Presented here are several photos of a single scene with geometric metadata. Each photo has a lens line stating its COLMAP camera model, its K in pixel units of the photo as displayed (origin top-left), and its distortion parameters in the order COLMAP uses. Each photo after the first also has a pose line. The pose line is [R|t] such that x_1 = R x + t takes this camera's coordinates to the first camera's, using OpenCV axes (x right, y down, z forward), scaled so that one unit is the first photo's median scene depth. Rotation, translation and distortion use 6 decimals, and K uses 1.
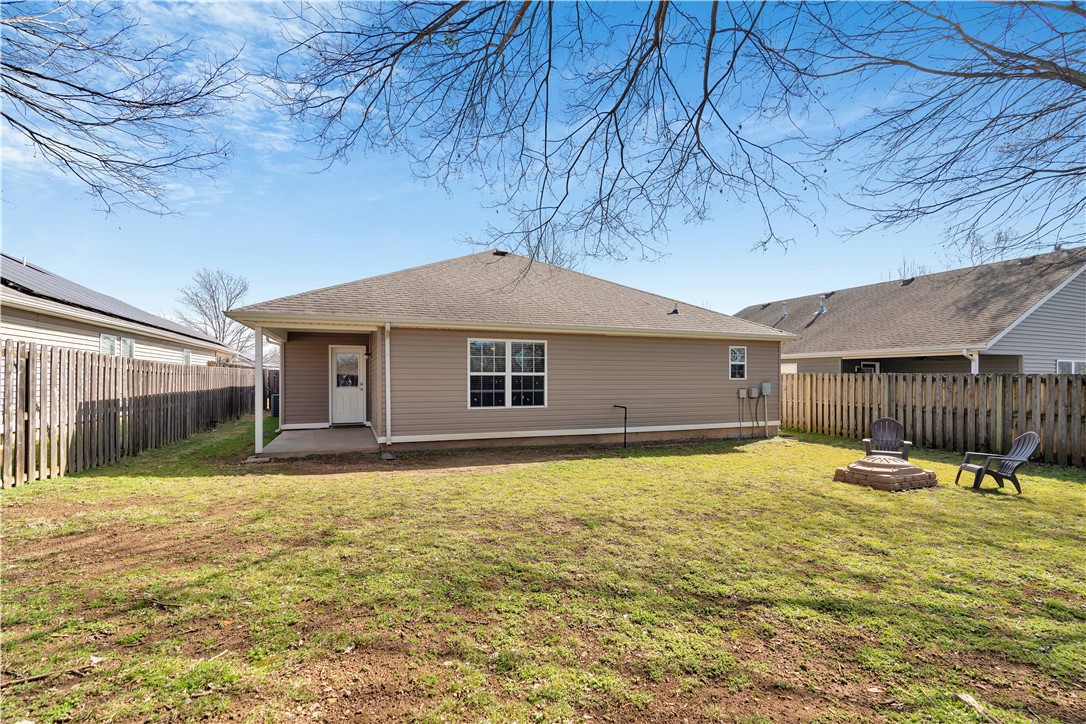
lens RADIAL K [[493.8, 0, 547.6], [0, 493.8, 381.2], [0, 0, 1]] dist [-0.003943, 0.001780]
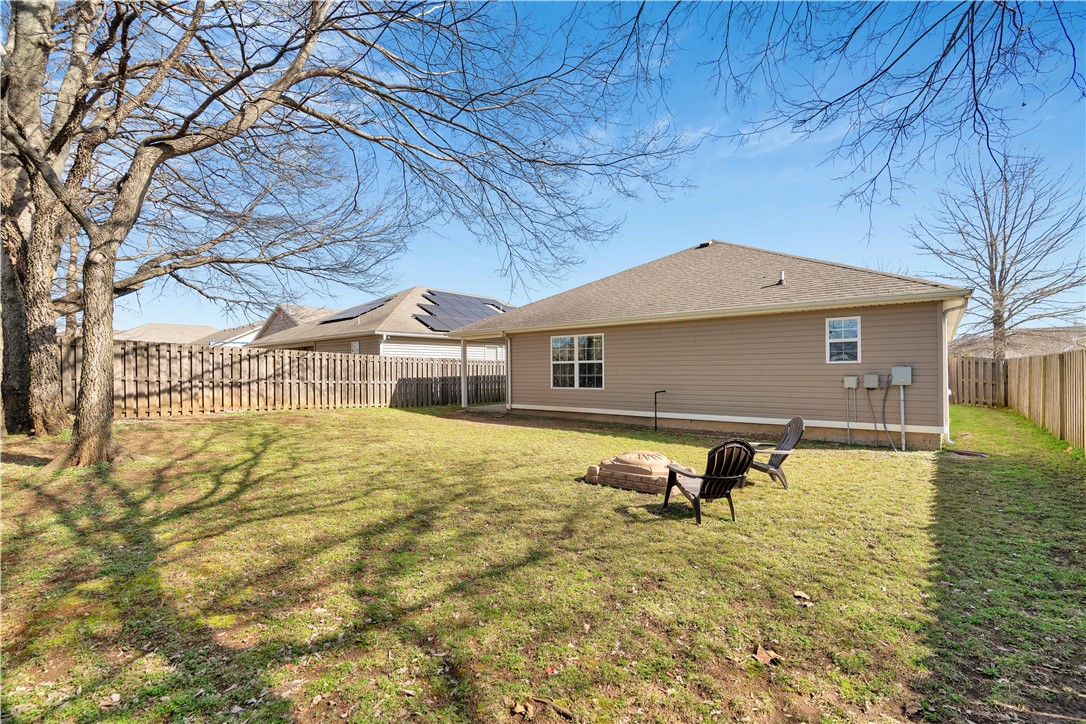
lens RADIAL K [[493.8, 0, 545.7], [0, 493.8, 363.7], [0, 0, 1]] dist [-0.003943, 0.001780]
pose [[0.476641, -0.014438, -0.878979, 0.982841], [0.004927, 0.999893, -0.013752, 0.006623], [0.879084, 0.002224, 0.476662, 0.318361]]
